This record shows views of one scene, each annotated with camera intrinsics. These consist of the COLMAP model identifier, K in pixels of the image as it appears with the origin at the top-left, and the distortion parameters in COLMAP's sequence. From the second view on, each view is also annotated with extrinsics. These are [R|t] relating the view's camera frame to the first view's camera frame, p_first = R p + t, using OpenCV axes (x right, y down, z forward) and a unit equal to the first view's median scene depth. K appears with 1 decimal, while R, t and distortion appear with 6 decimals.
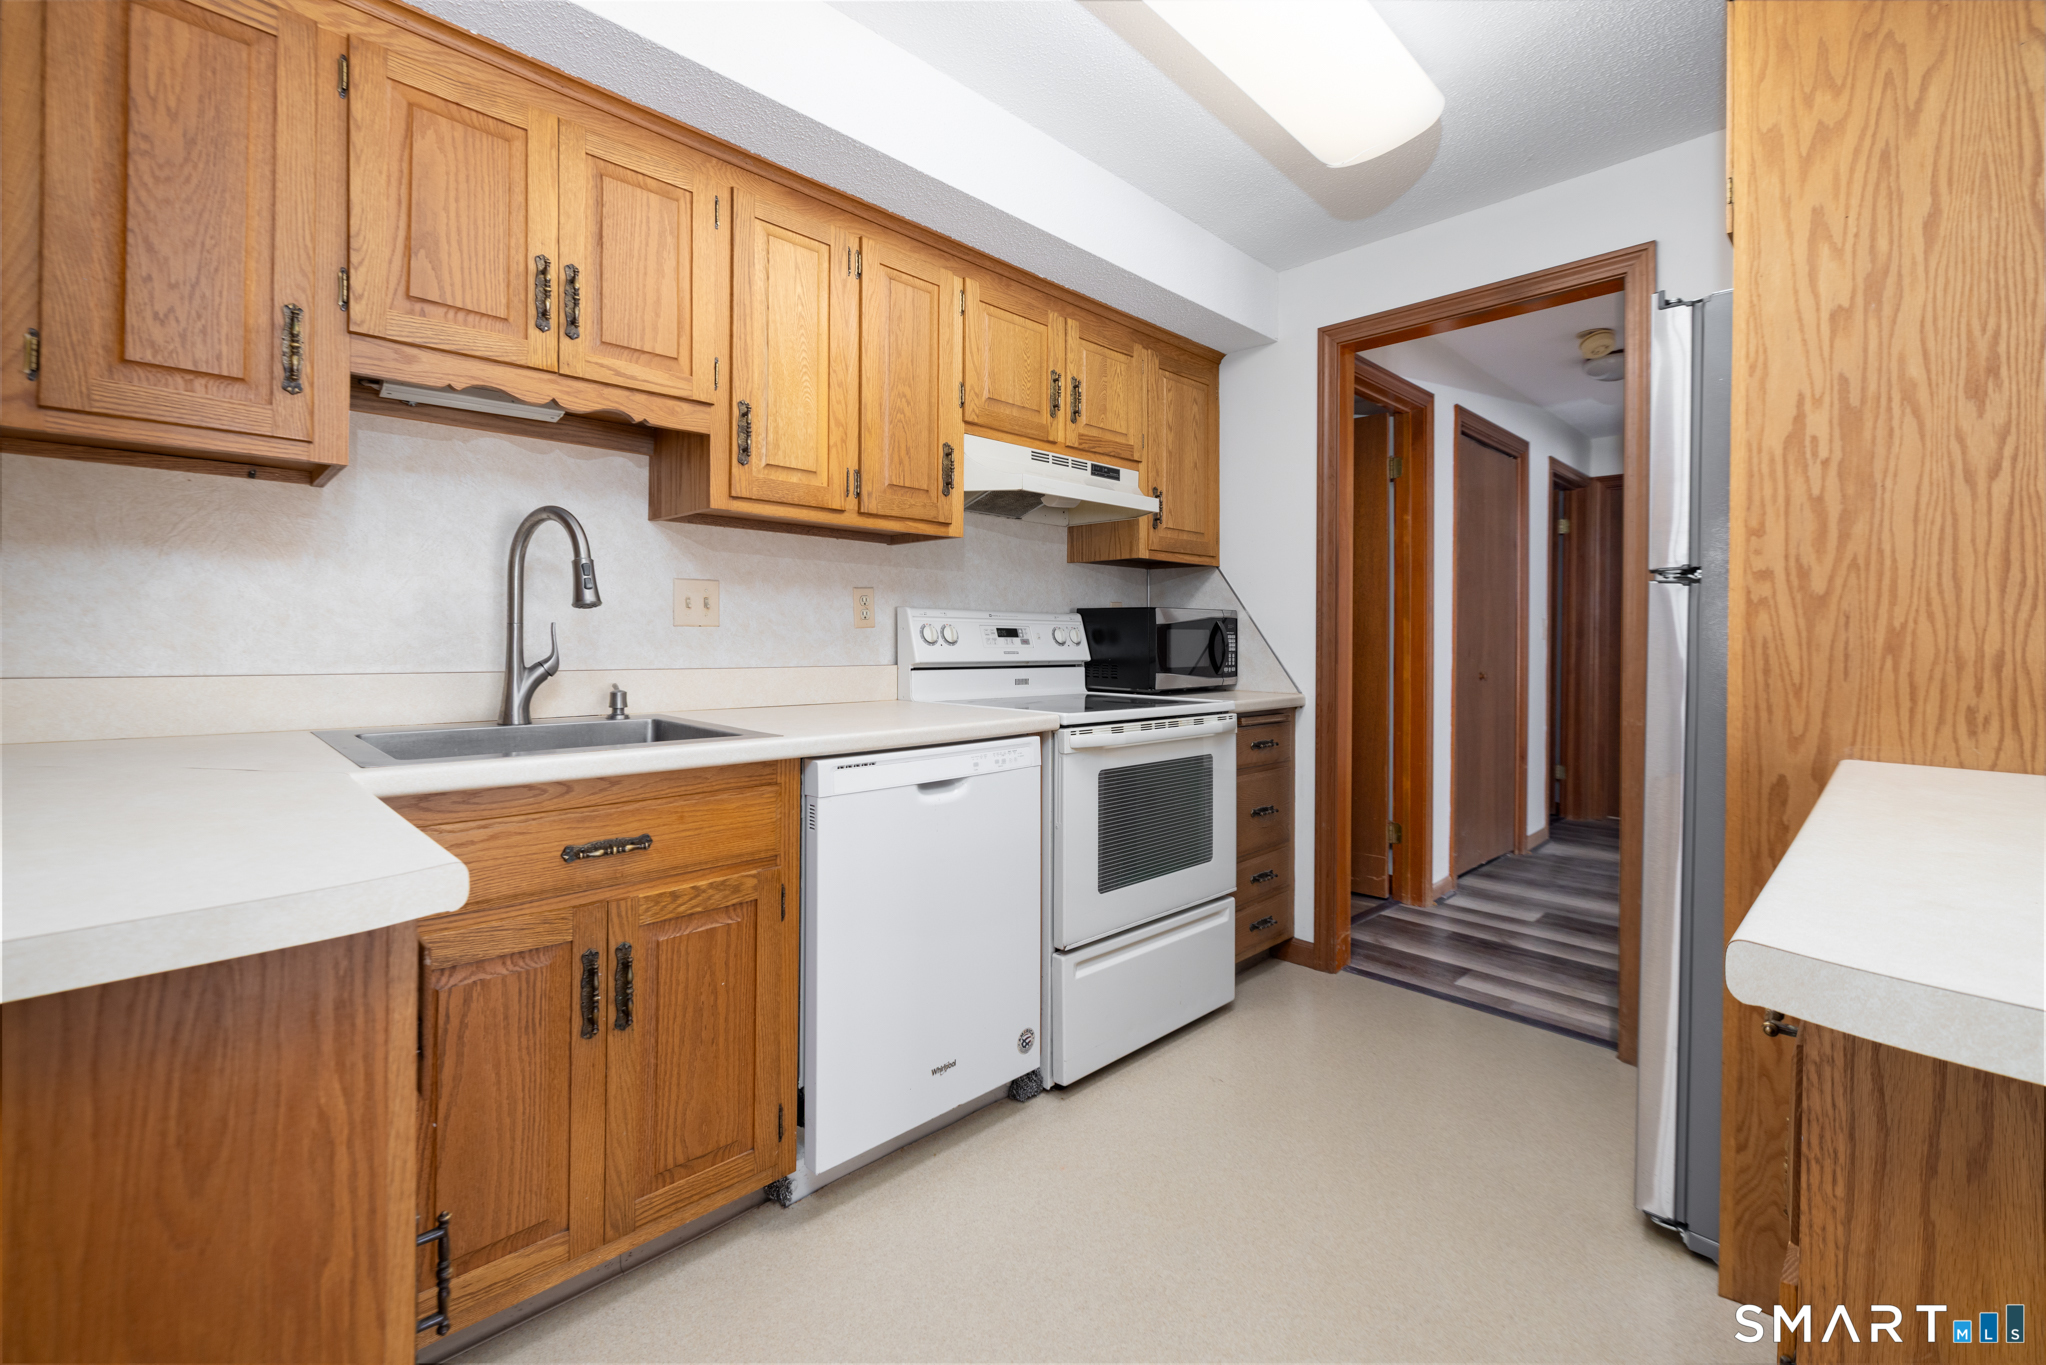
lens RADIAL K [[868.2, 0, 1013.4], [0, 868.2, 640.7], [0, 0, 1]] dist [0.000327, -0.000311]
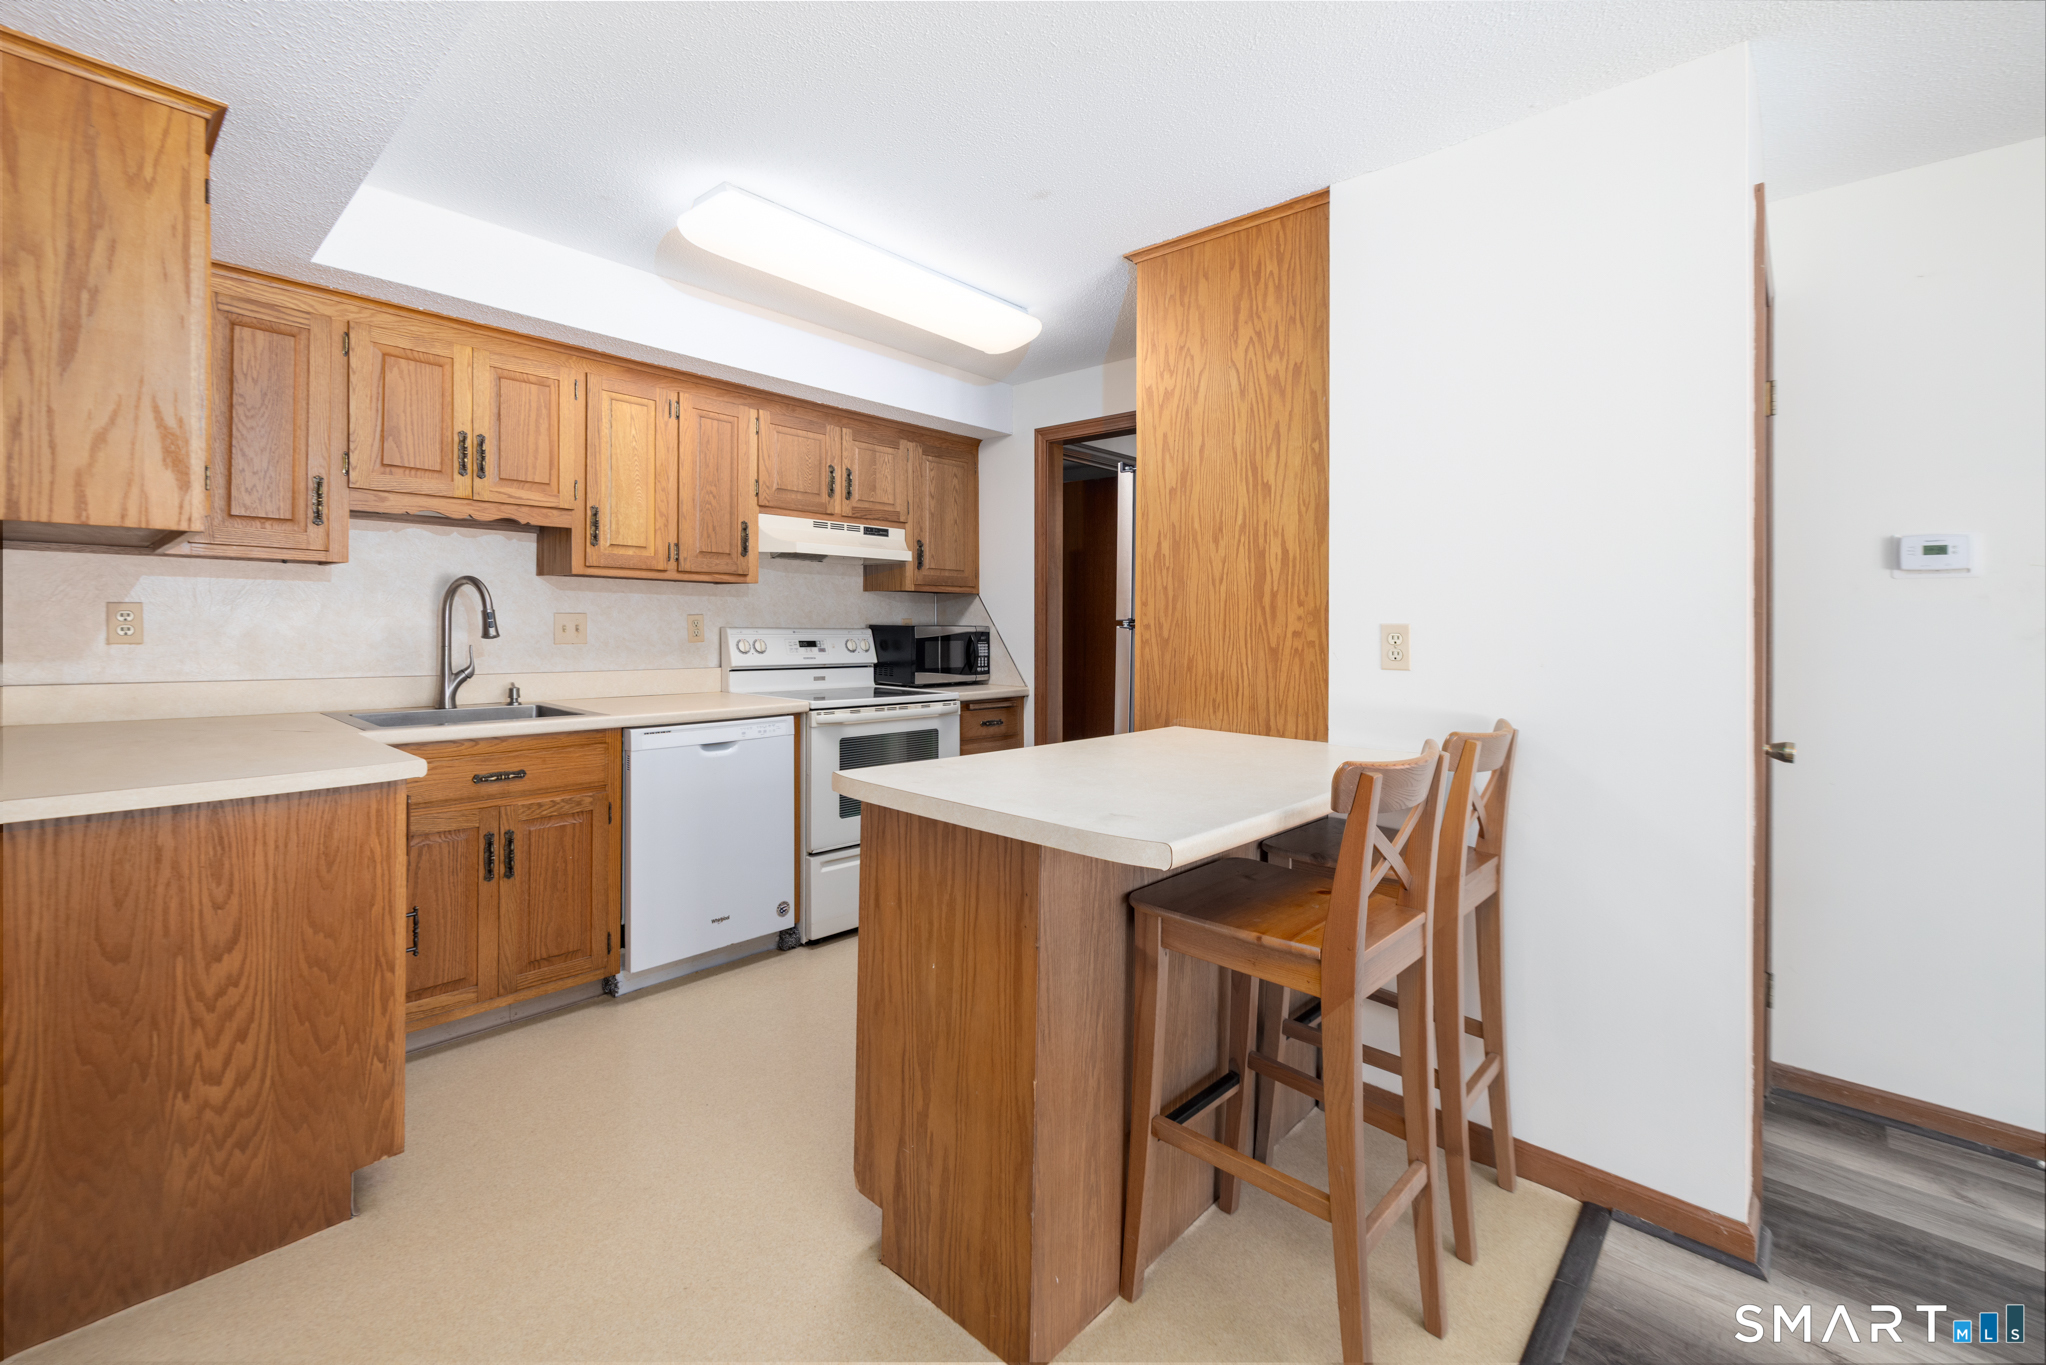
lens RADIAL K [[867.7, 0, 1020.2], [0, 867.7, 635.3], [0, 0, 1]] dist [-0.003439, 0.000146]
pose [[0.998024, 0.004573, 0.062663, 0.422621], [-0.005222, 0.999934, 0.010204, -0.066544], [-0.062612, -0.010511, 0.997983, -0.730049]]
